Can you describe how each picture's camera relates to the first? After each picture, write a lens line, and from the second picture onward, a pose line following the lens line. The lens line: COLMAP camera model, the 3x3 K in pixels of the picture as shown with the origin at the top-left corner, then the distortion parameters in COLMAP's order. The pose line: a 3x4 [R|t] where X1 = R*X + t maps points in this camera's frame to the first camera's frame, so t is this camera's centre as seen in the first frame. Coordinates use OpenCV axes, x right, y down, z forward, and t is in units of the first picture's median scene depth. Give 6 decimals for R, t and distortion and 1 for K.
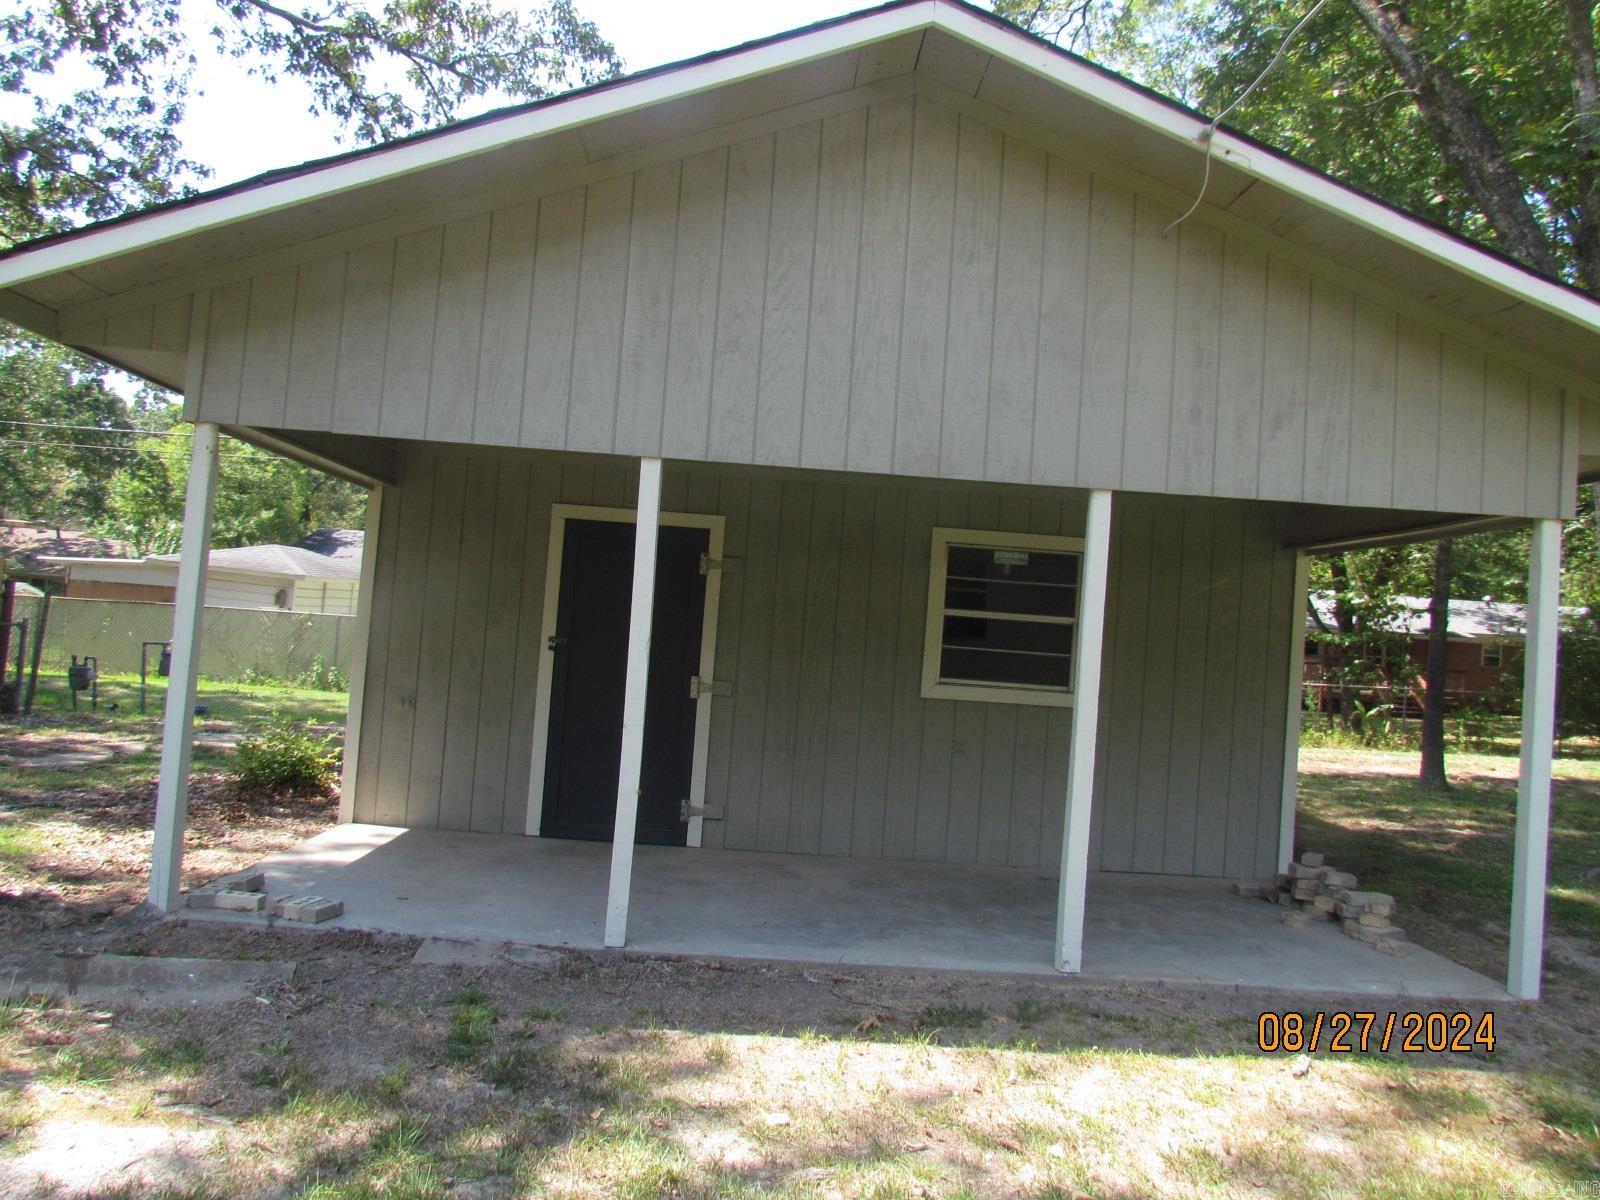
lens RADIAL K [[1143.7, 0, 804.6], [0, 1143.7, 586.8], [0, 0, 1]] dist [-0.008448, 0.002061]
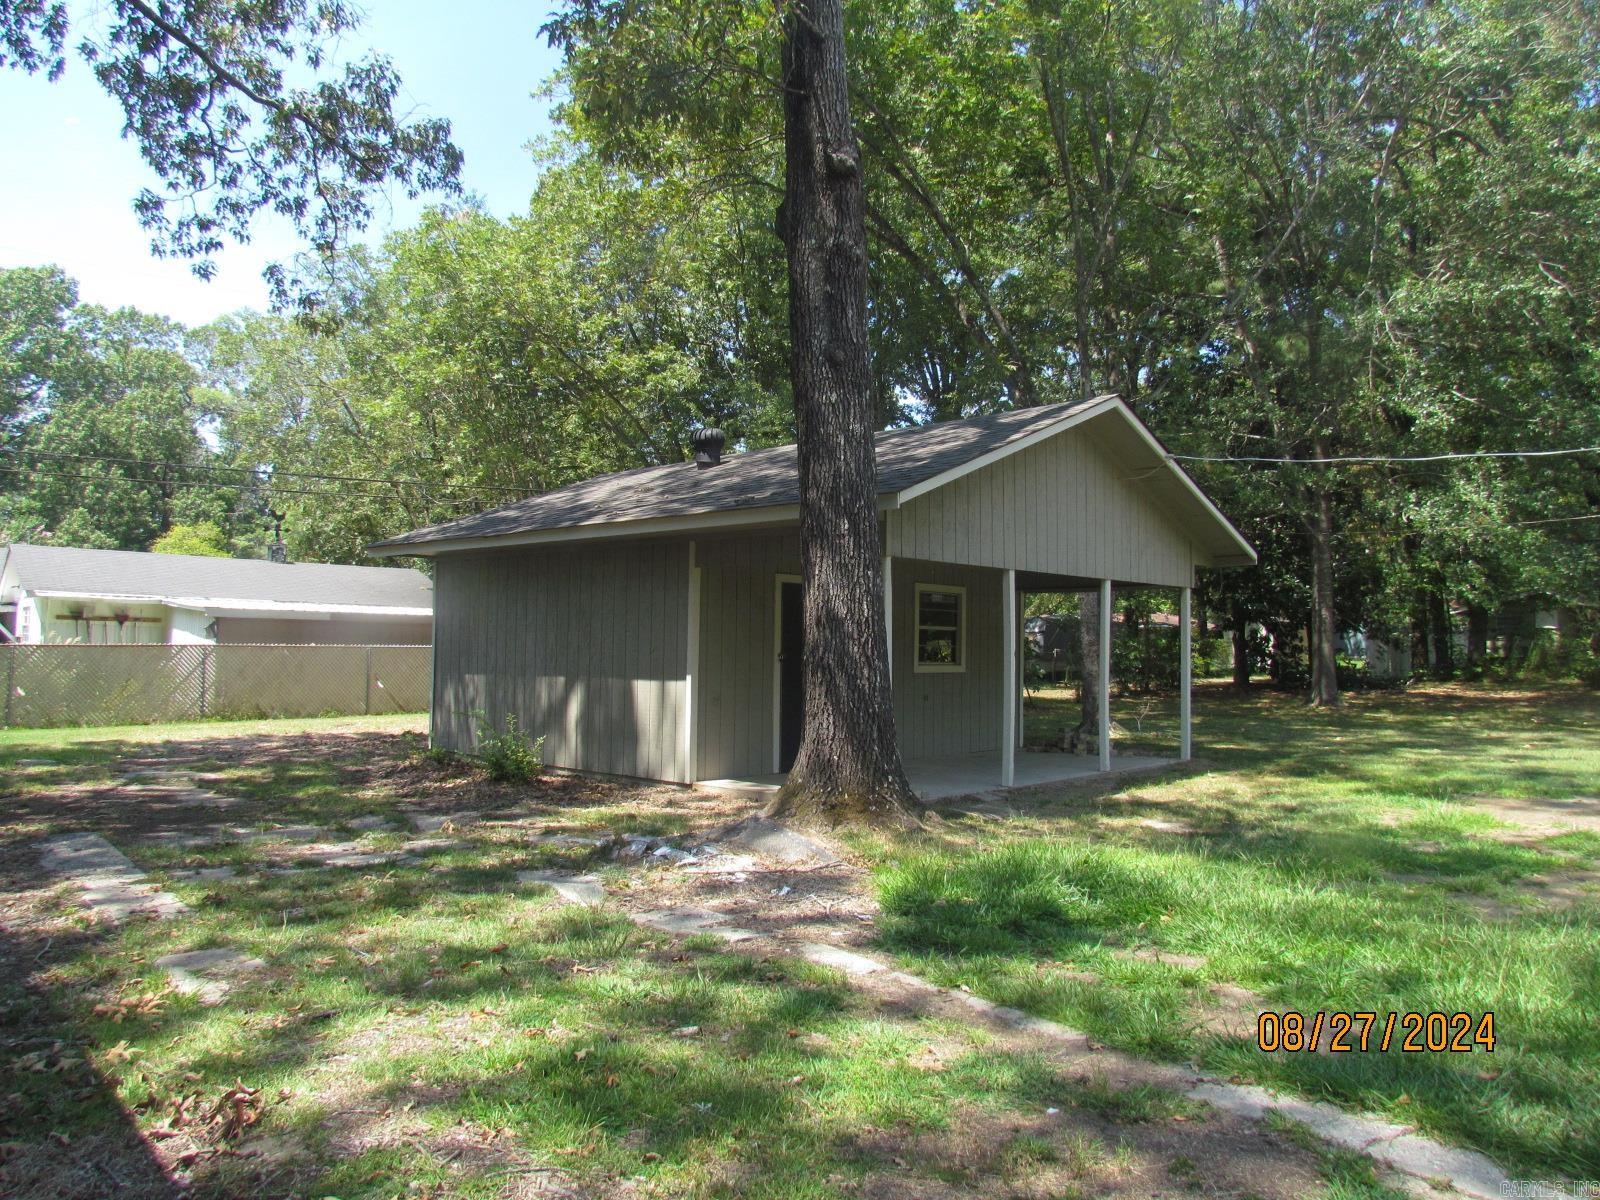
lens RADIAL K [[1143.7, 0, 804.6], [0, 1143.7, 586.8], [0, 0, 1]] dist [-0.008448, 0.002061]
pose [[0.705331, -0.019237, 0.708617, -1.991474], [0.005531, 0.999751, 0.021635, -0.128745], [-0.708856, -0.011341, 0.705262, -0.298155]]
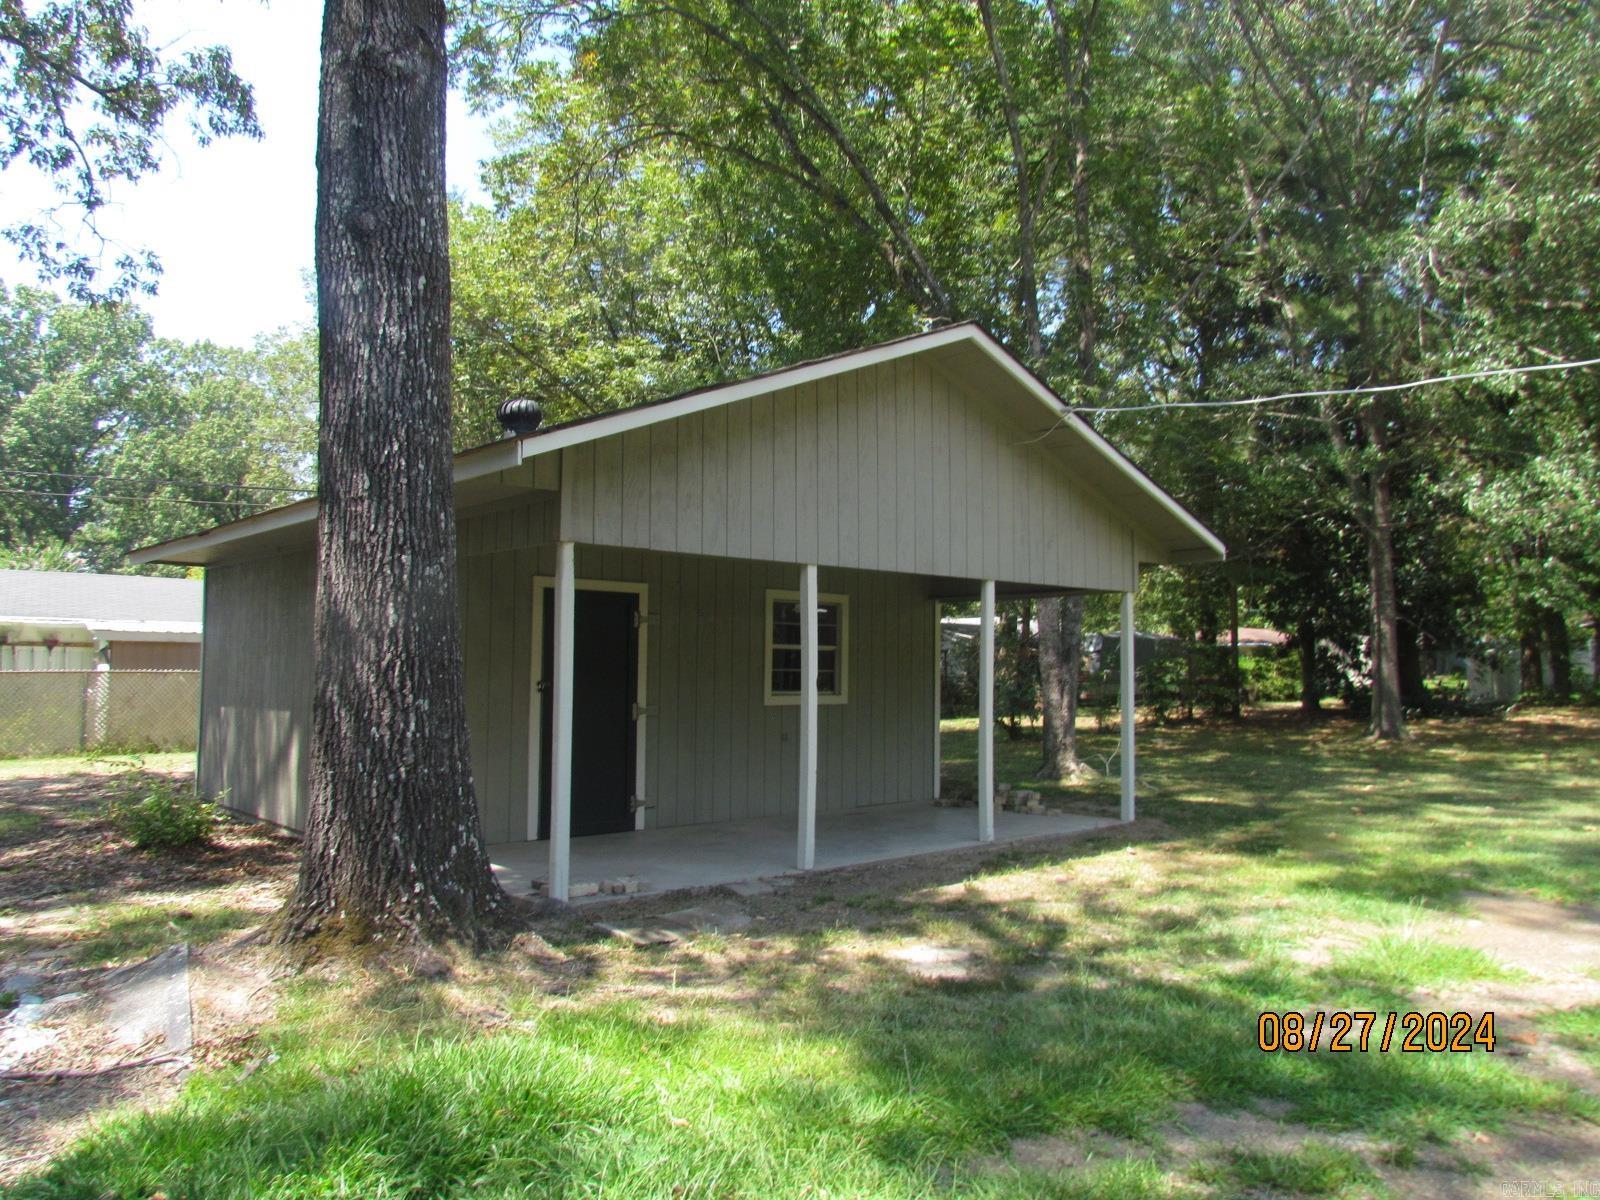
lens RADIAL K [[1151.9, 0, 792.6], [0, 1151.9, 592.1], [0, 0, 1]] dist [-0.040778, 0.030337]
pose [[0.773994, -0.016905, 0.632968, -1.166203], [0.017452, 0.999833, 0.005362, -0.081923], [-0.632953, 0.006897, 0.774160, -0.237046]]
